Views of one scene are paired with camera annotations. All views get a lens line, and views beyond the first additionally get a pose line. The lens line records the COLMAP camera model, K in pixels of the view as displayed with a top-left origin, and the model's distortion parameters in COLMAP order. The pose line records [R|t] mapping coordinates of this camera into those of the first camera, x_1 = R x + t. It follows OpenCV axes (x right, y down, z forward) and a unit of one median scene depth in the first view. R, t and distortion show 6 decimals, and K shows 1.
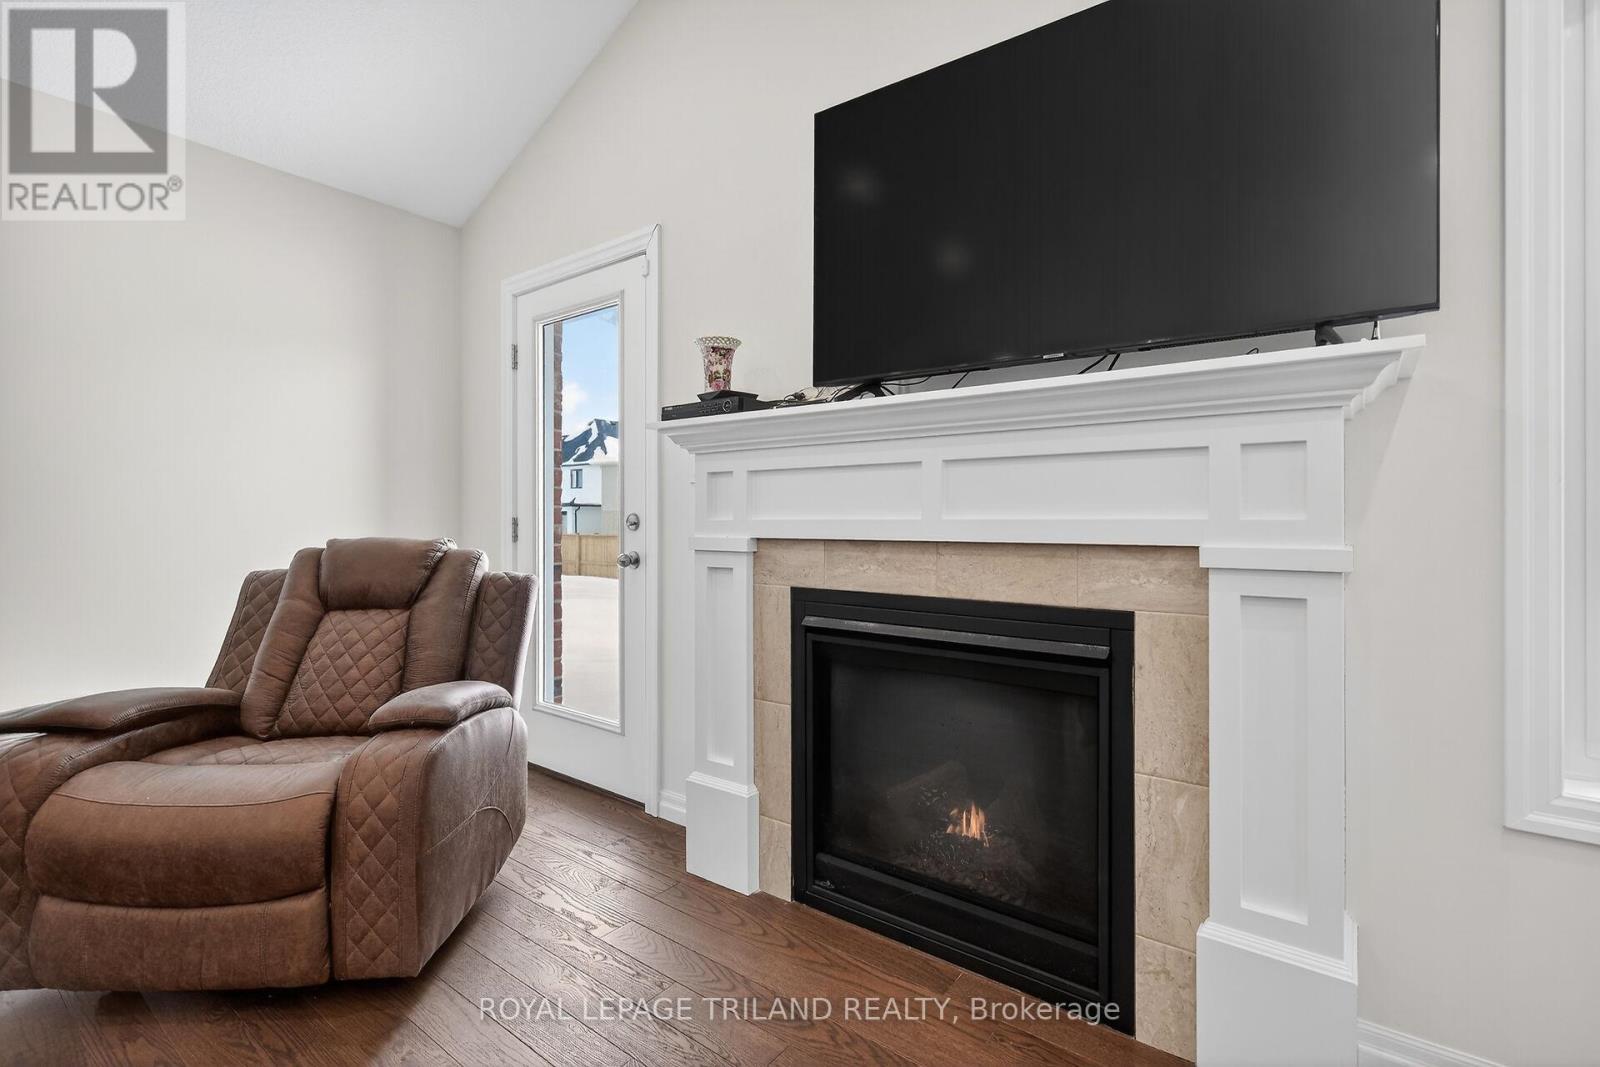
lens RADIAL K [[728.5, 0, 805.7], [0, 728.5, 520.8], [0, 0, 1]] dist [-0.002721, 0.000915]
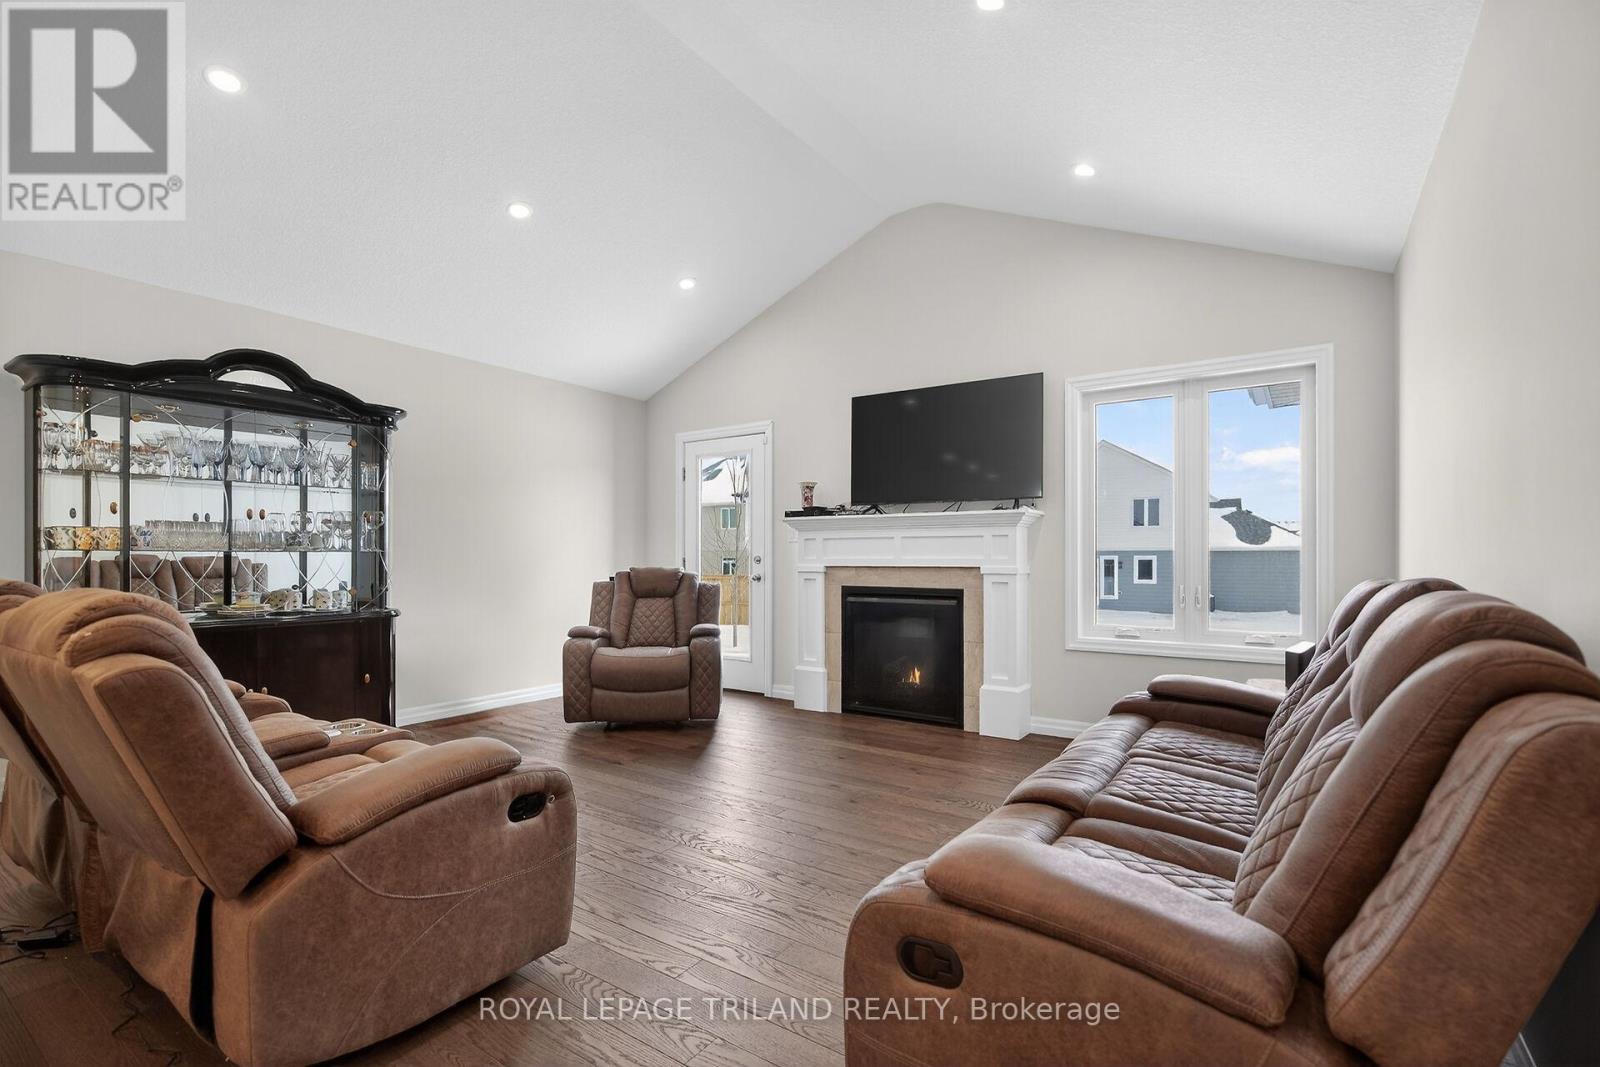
lens RADIAL K [[728.5, 0, 814.3], [0, 728.5, 565.9], [0, 0, 1]] dist [-0.002721, 0.000915]
pose [[0.998872, -0.002083, 0.047430, -0.227226], [0.001583, 0.999943, 0.010560, -0.003801], [-0.047450, -0.010473, 0.998819, -1.457335]]
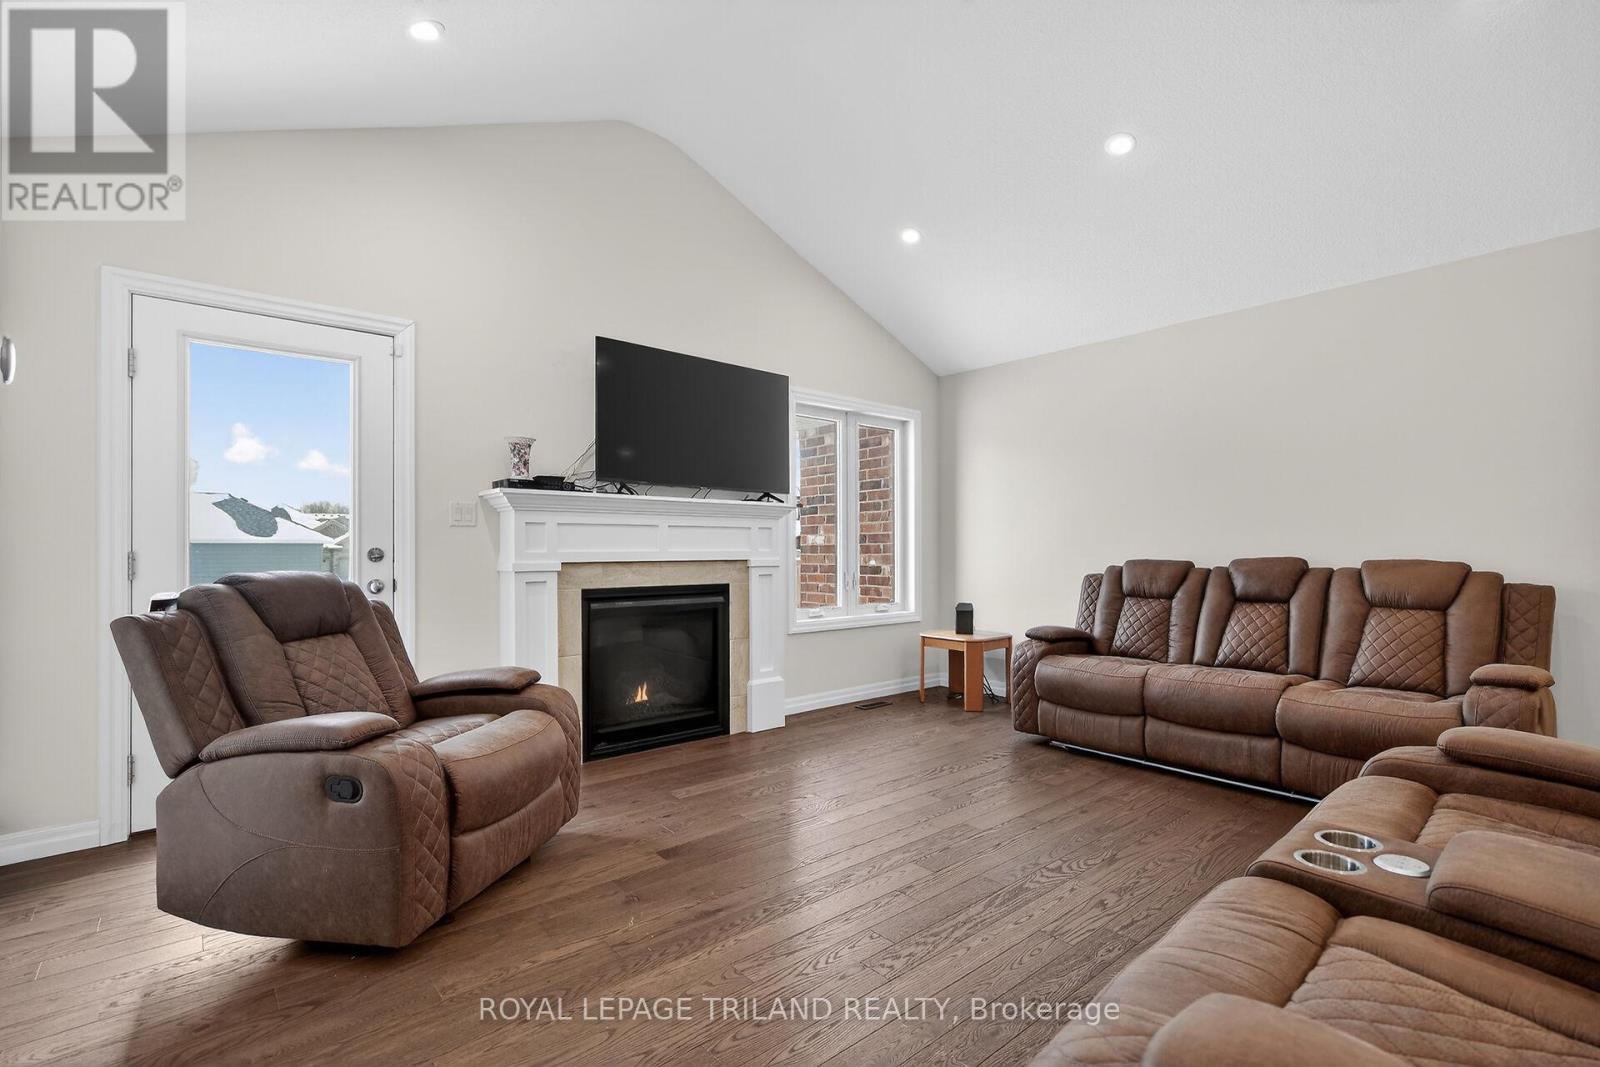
lens RADIAL K [[728.5, 0, 810.6], [0, 728.5, 549.4], [0, 0, 1]] dist [-0.002721, 0.000915]
pose [[0.209416, -0.002129, 0.977824, -1.650701], [0.004415, 0.999989, 0.001232, -0.007365], [-0.977817, 0.004059, 0.209423, 0.070813]]
